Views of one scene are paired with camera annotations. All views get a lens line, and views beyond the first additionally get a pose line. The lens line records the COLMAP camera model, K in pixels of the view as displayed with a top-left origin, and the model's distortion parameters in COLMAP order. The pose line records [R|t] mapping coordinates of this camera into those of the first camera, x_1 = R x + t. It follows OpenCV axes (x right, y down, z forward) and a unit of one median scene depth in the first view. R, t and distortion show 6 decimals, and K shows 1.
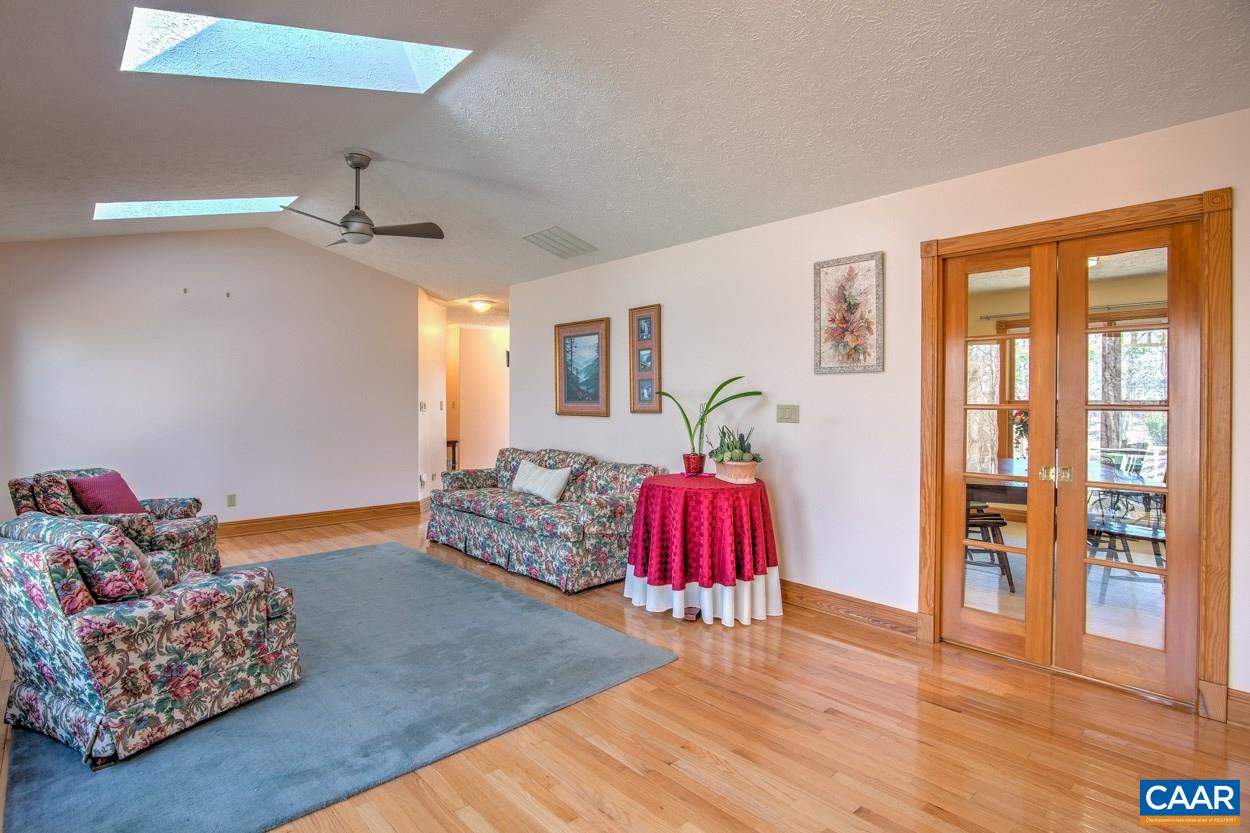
lens RADIAL K [[610.4, 0, 621.6], [0, 610.4, 411.0], [0, 0, 1]] dist [-0.017790, -0.000090]
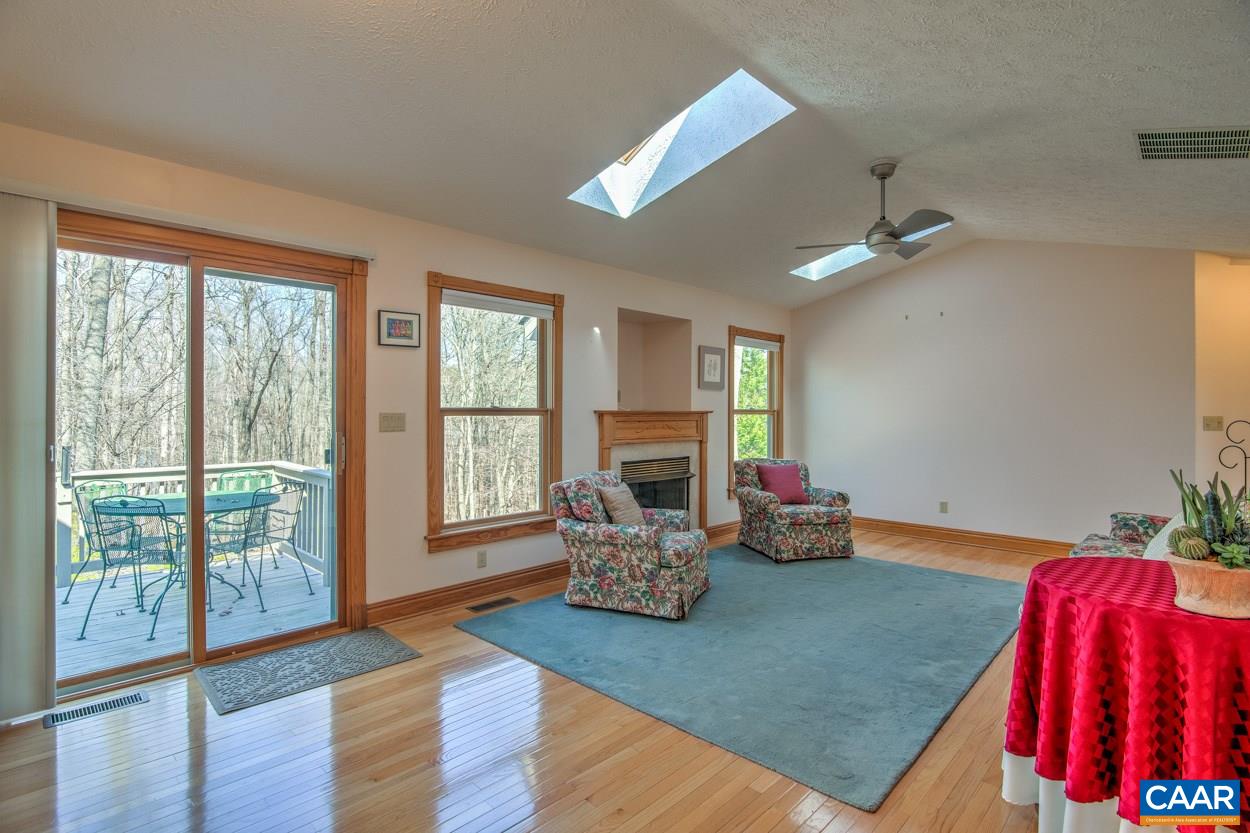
lens RADIAL K [[607.9, 0, 625.0], [0, 607.9, 416.5], [0, 0, 1]] dist [-0.019804, -0.000591]
pose [[0.065772, 0.007120, -0.997809, 0.867957], [-0.020929, 0.999764, 0.005755, -0.011835], [0.997615, 0.020505, 0.065906, 0.858791]]
